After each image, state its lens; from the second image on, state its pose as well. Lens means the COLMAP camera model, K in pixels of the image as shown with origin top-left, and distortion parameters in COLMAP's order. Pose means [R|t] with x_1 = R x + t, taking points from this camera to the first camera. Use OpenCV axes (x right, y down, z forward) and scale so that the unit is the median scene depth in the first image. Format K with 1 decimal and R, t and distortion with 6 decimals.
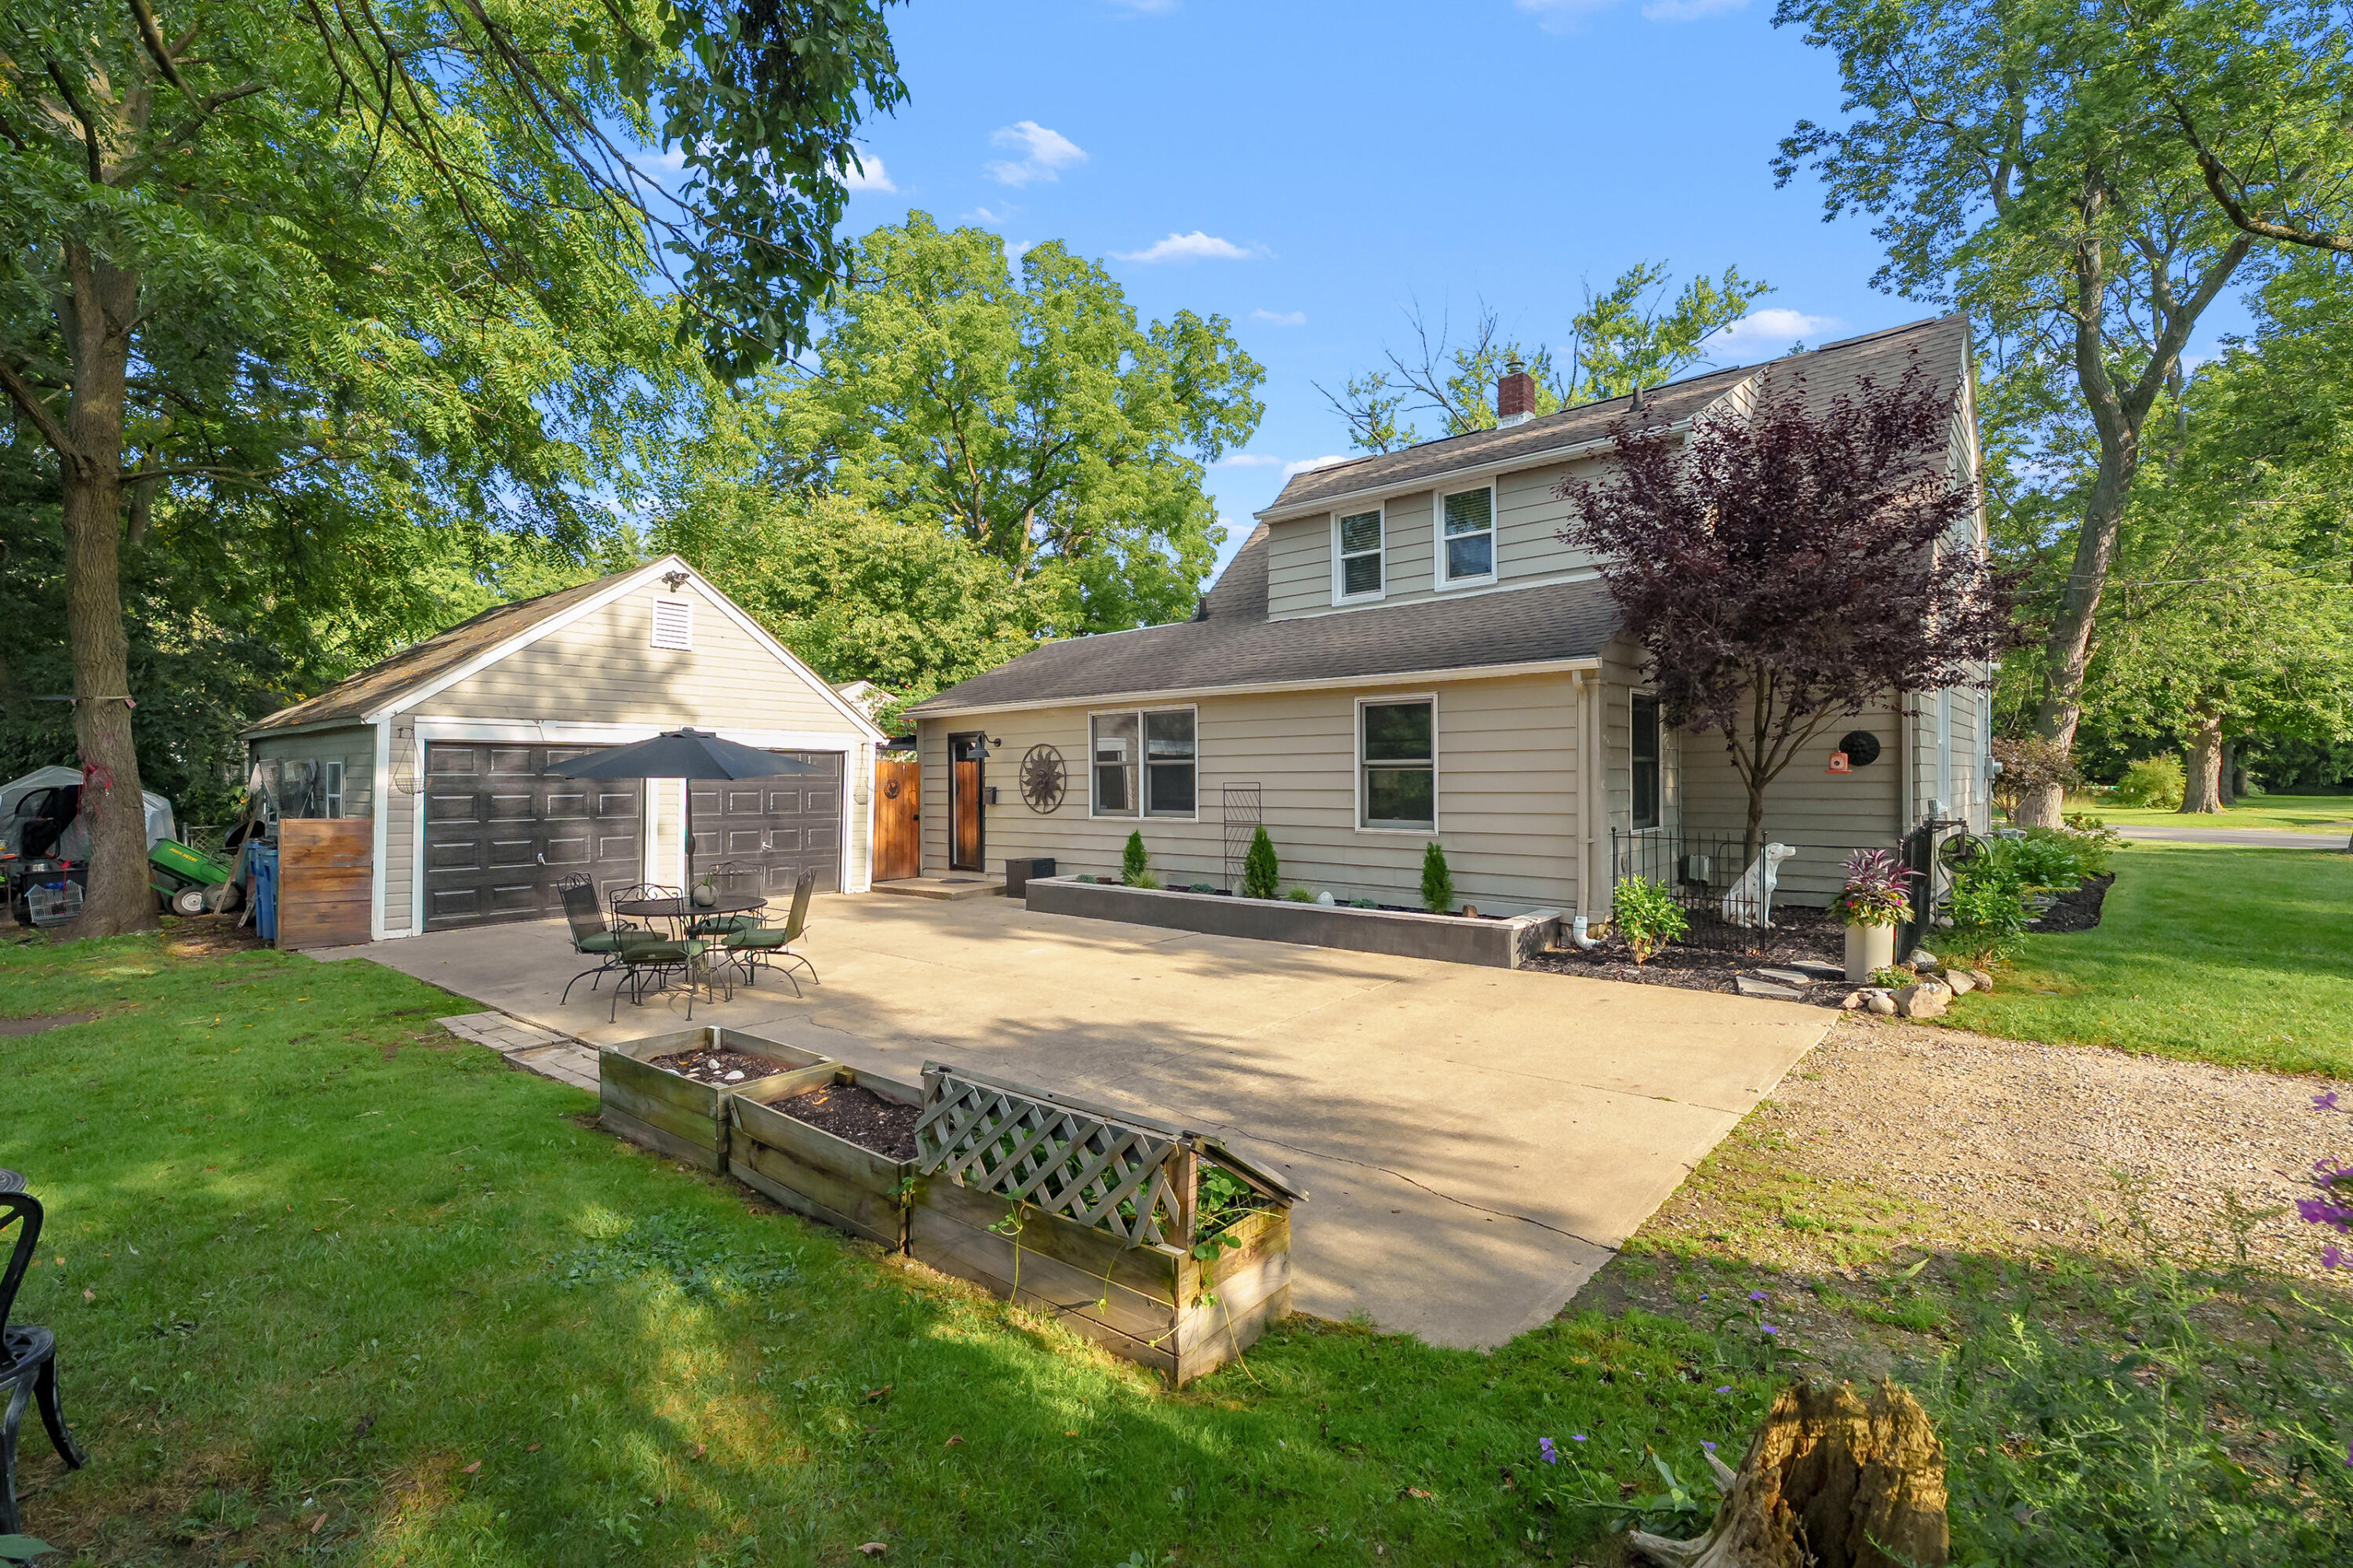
lens RADIAL K [[1067.9, 0, 1174.4], [0, 1067.9, 760.2], [0, 0, 1]] dist [-0.002196, -0.000077]
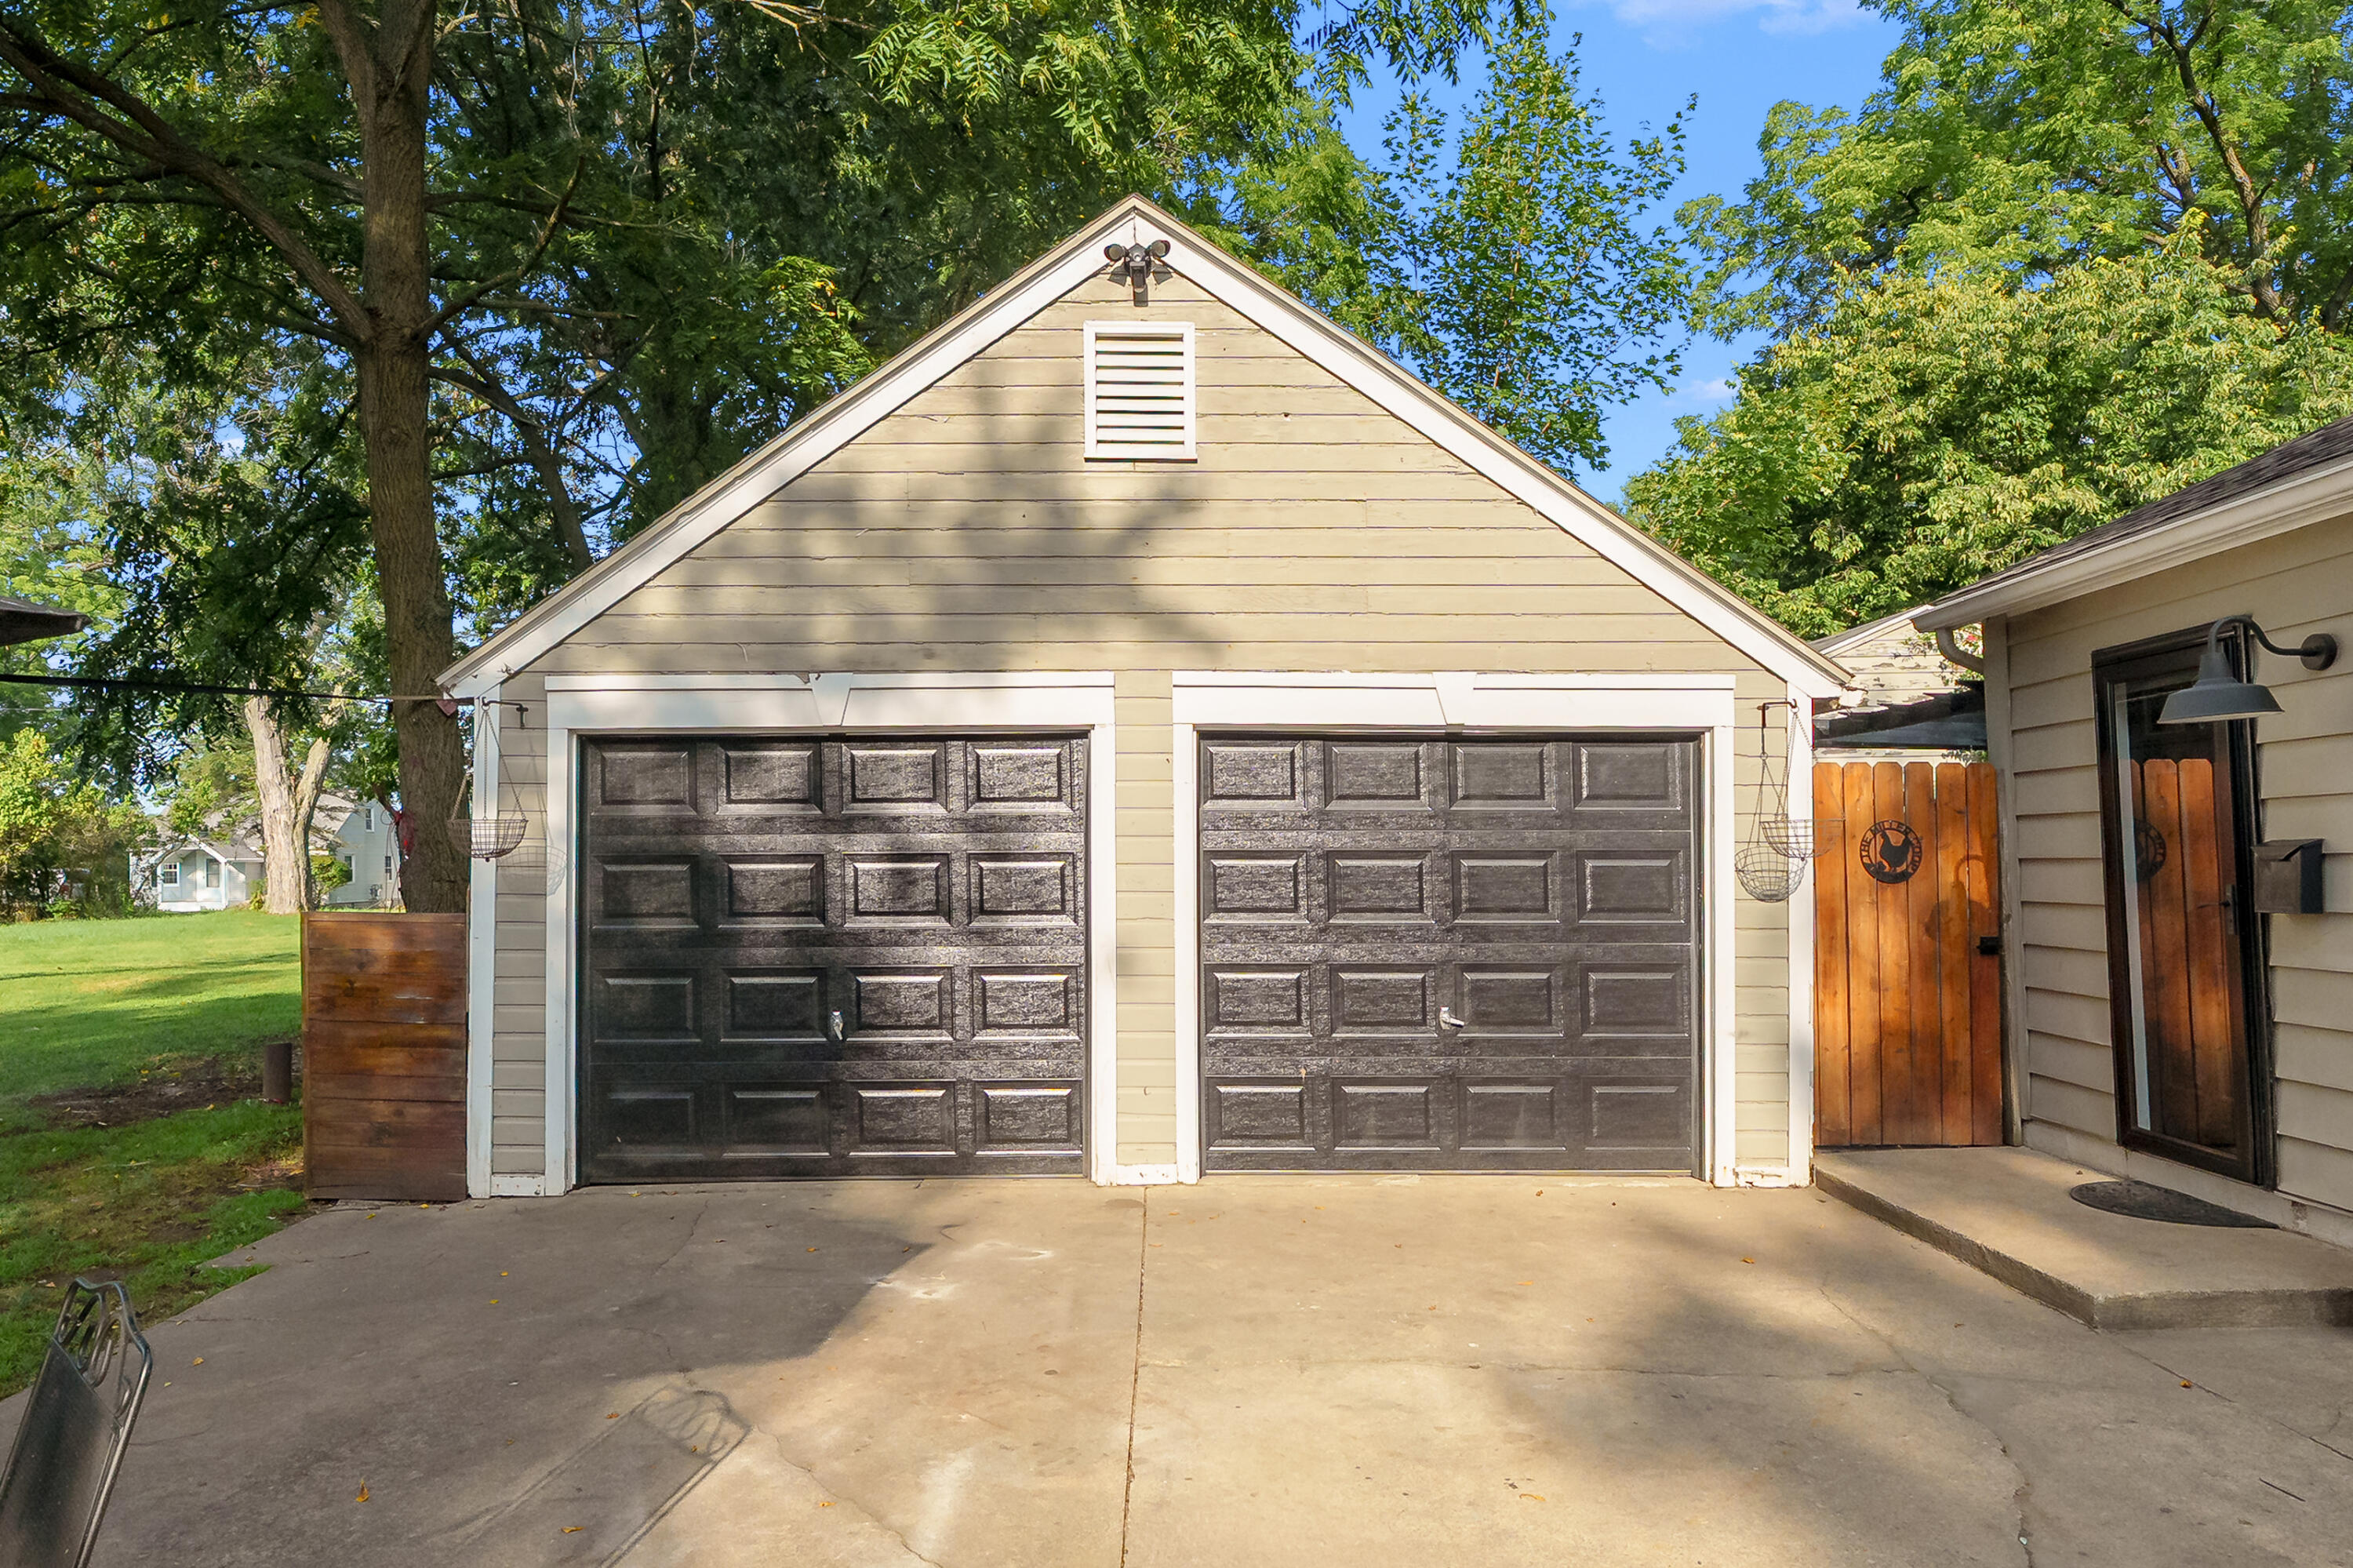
lens RADIAL K [[1423.2, 0, 1111.3], [0, 1423.2, 784.0], [0, 0, 1]] dist [-0.005232, -0.000190]
pose [[0.635849, -0.039373, -0.770808, -0.095672], [0.017598, 0.999178, -0.036522, 0.019429], [0.771613, 0.009657, 0.636019, 0.597079]]
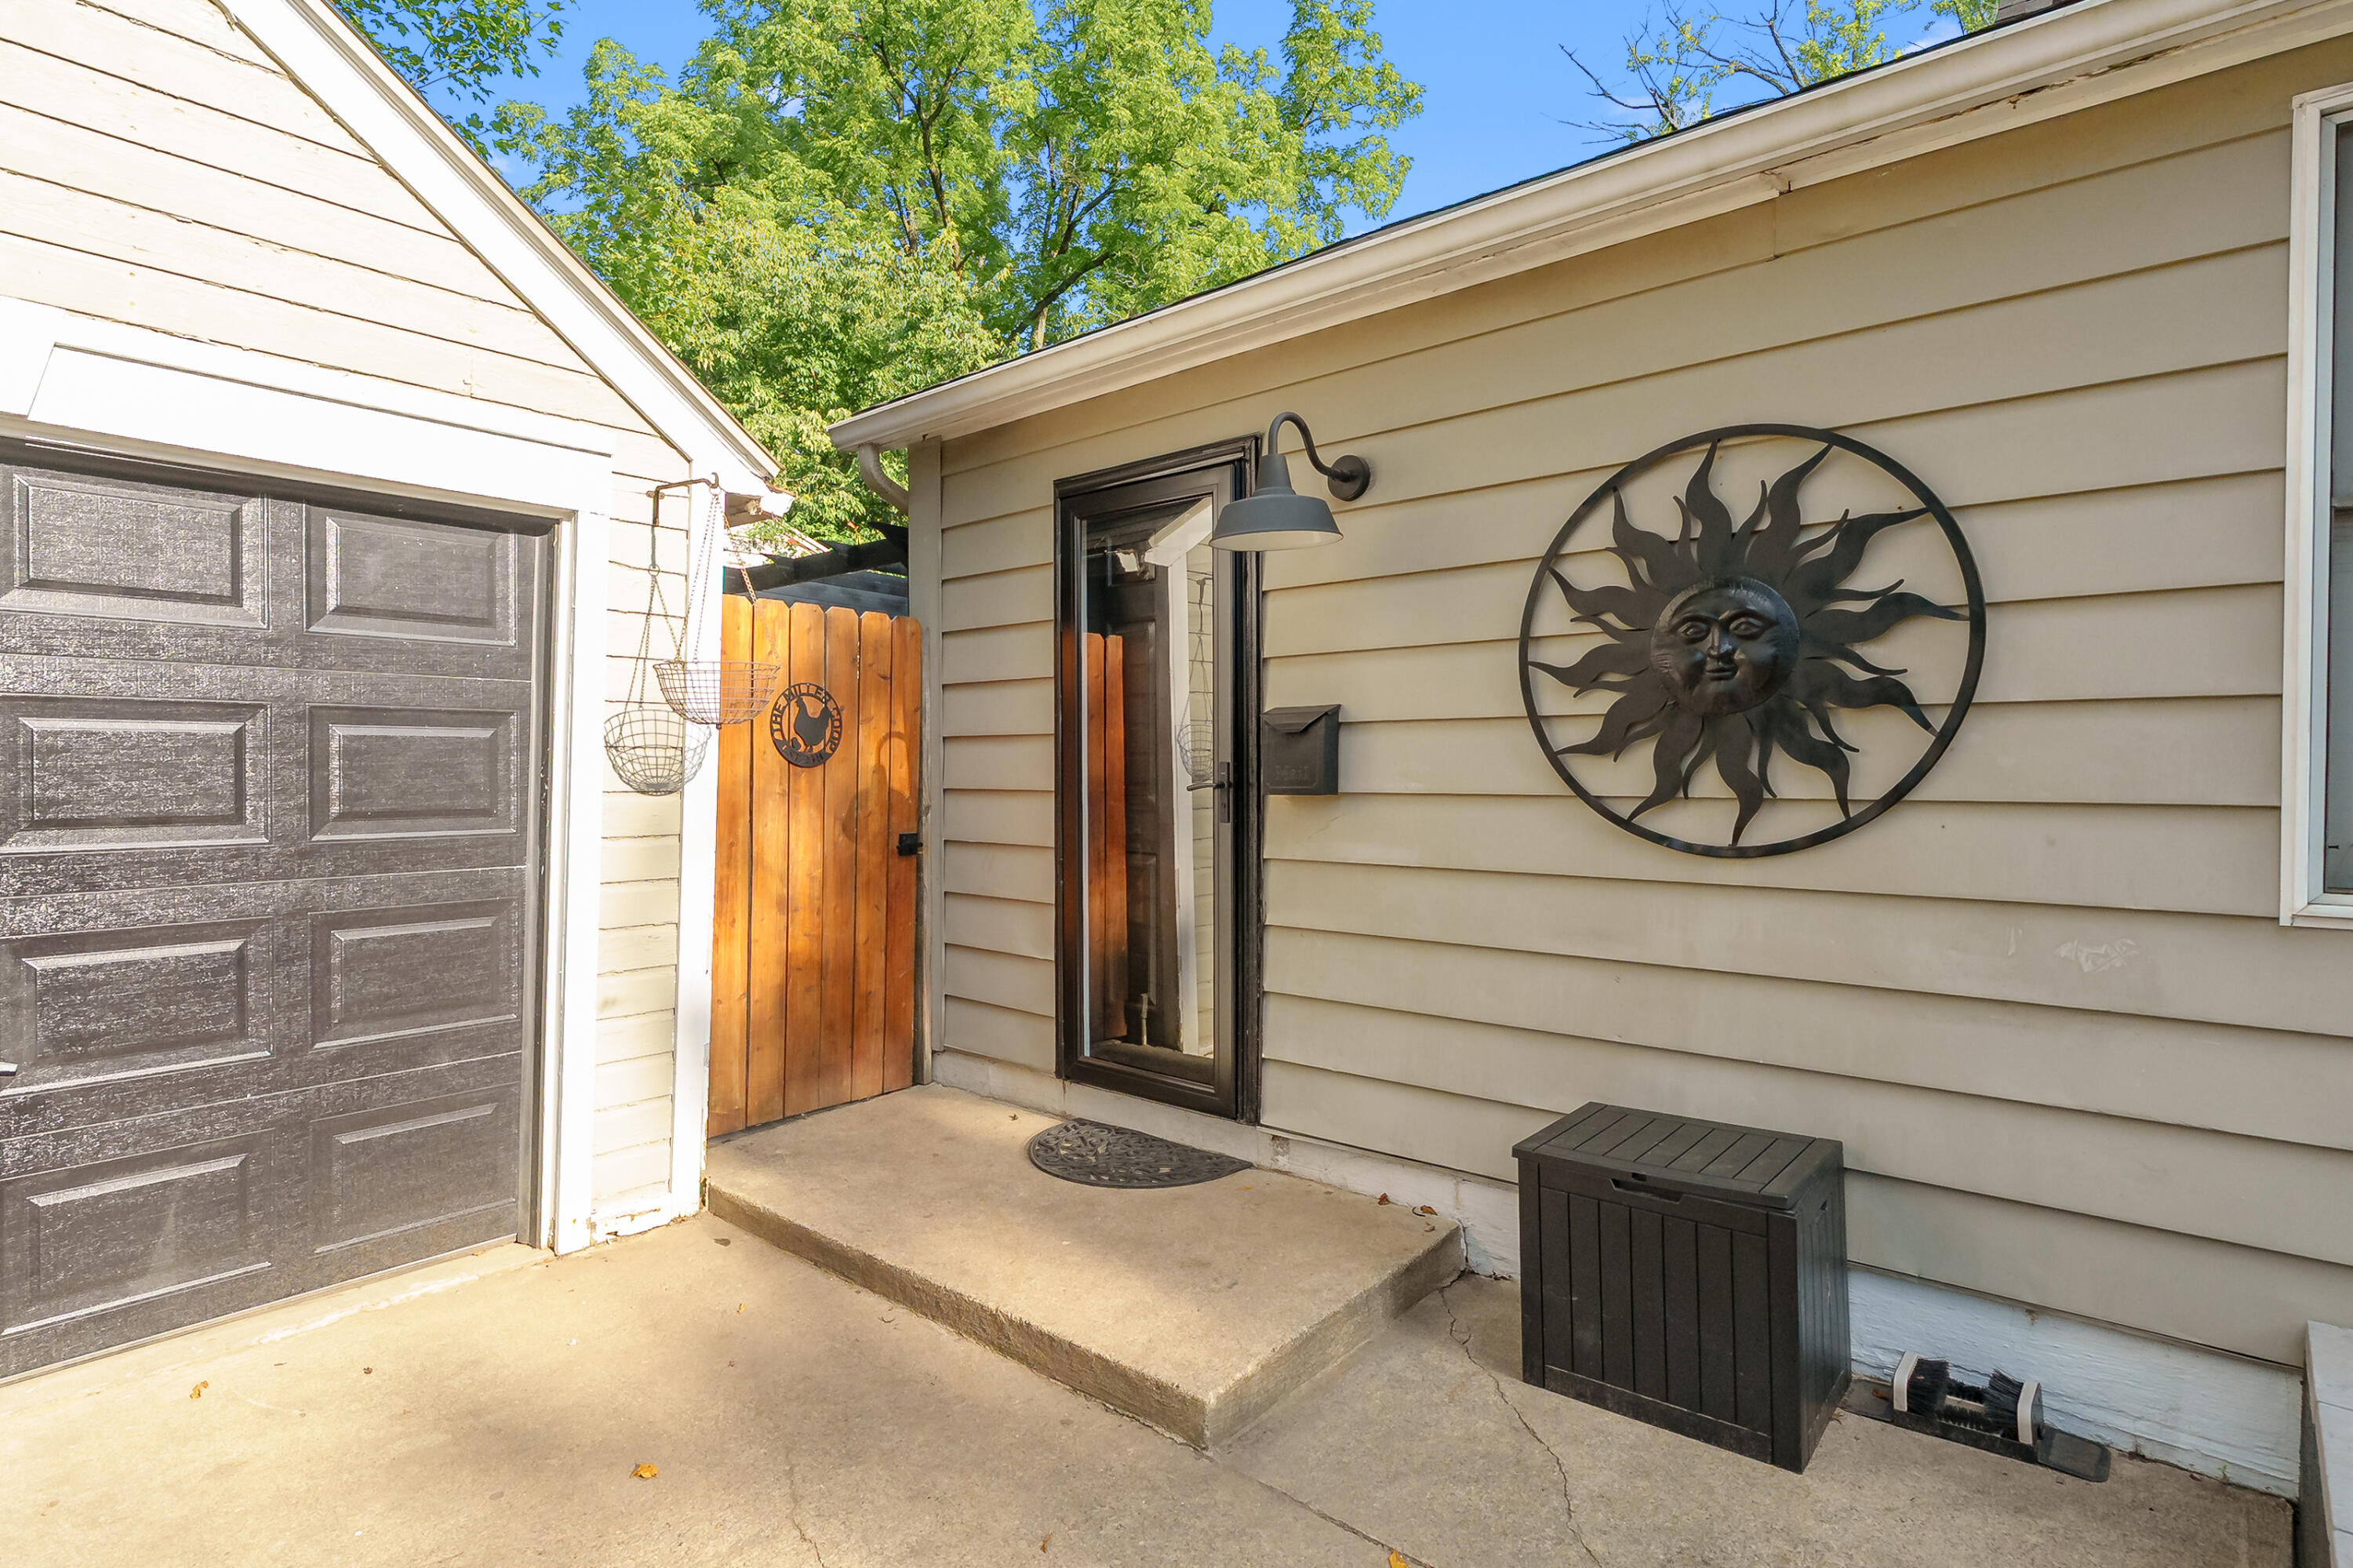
lens RADIAL K [[1208.2, 0, 1166.8], [0, 1208.2, 750.9], [0, 0, 1]] dist [-0.004806, 0.000371]
pose [[0.999826, 0.003089, 0.018371, -0.203127], [-0.003323, 0.999913, 0.012728, 0.030558], [-0.018330, -0.012787, 0.999750, 0.781069]]
